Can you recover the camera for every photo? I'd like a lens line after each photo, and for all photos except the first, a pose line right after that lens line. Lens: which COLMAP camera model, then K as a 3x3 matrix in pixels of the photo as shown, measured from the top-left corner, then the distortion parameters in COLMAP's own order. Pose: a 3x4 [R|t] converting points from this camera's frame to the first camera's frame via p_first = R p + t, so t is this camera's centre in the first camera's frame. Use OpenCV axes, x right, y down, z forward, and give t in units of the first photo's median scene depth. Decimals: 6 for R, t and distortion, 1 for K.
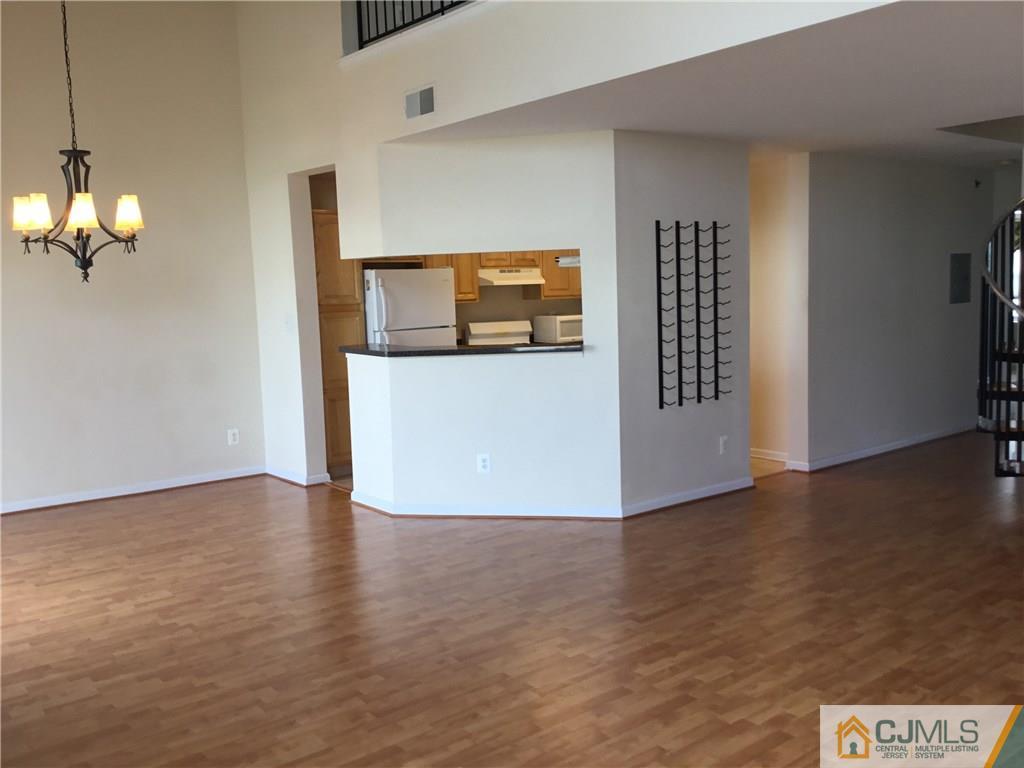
lens RADIAL K [[929.3, 0, 521.9], [0, 929.3, 386.6], [0, 0, 1]] dist [0.081076, -0.137677]
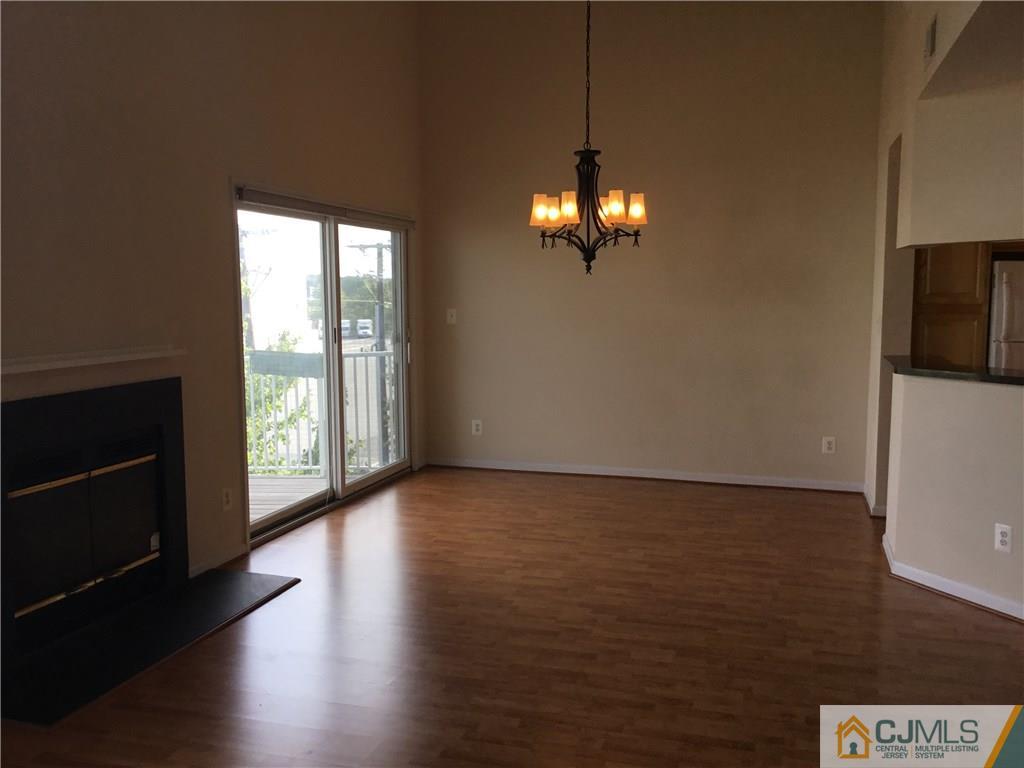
lens RADIAL K [[929.3, 0, 516.4], [0, 929.3, 385.8], [0, 0, 1]] dist [0.081076, -0.137677]
pose [[0.558703, 0.117086, -0.821061, 0.381874], [-0.107139, 0.991879, 0.068541, -0.048367], [0.822418, 0.049673, 0.566710, 0.336435]]
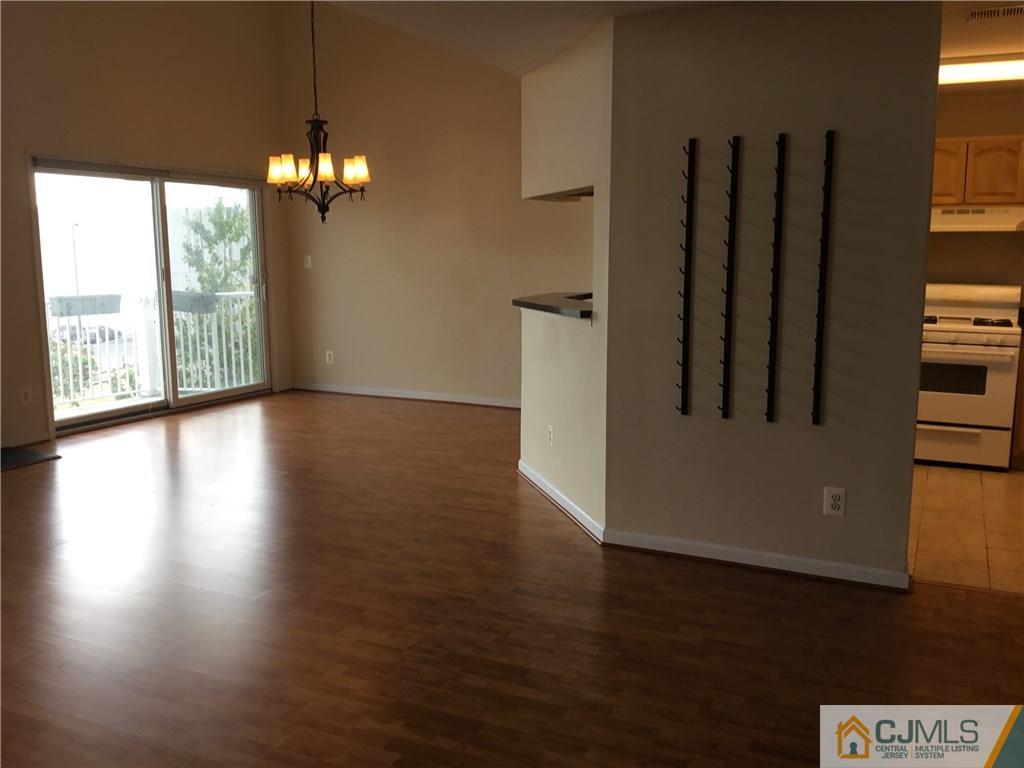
lens RADIAL K [[929.3, 0, 521.1], [0, 929.3, 394.1], [0, 0, 1]] dist [0.081076, -0.137677]
pose [[0.418433, 0.173592, -0.891504, 0.852972], [-0.109951, 0.984028, 0.140002, -0.089889], [0.901568, 0.039440, 0.430836, 0.700862]]
